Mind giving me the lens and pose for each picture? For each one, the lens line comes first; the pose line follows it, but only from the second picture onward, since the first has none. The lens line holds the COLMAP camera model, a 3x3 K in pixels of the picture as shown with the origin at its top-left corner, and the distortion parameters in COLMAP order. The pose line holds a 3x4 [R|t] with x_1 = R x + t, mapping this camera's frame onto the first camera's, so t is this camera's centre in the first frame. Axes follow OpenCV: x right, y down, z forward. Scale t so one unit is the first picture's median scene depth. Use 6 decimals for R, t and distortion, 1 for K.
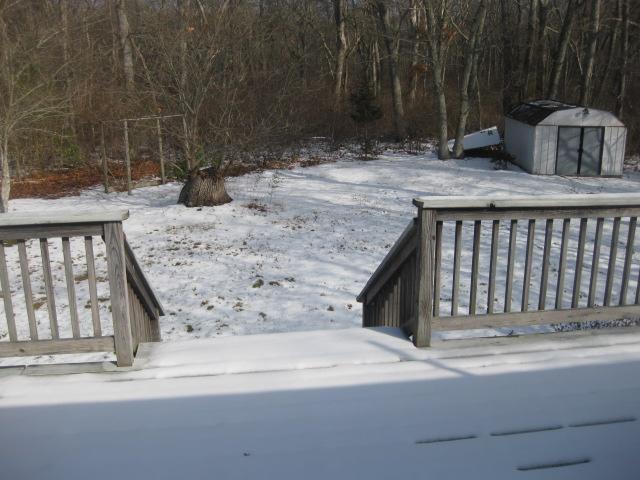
lens RADIAL K [[654.5, 0, 320.2], [0, 654.5, 240.6], [0, 0, 1]] dist [-0.122795, 0.000000]
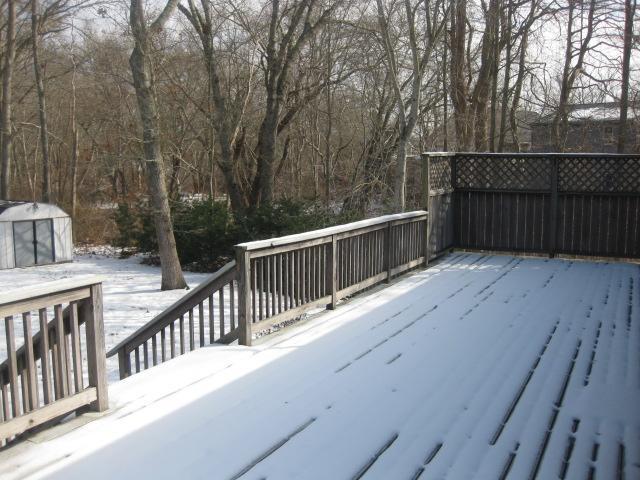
lens RADIAL K [[654.5, 0, 320.6], [0, 654.5, 240.1], [0, 0, 1]] dist [-0.122795, 0.000000]
pose [[0.571342, -0.088803, 0.815894, -0.198189], [0.213585, 0.975963, -0.043341, 0.006051], [-0.792433, 0.199025, 0.576575, -0.004787]]
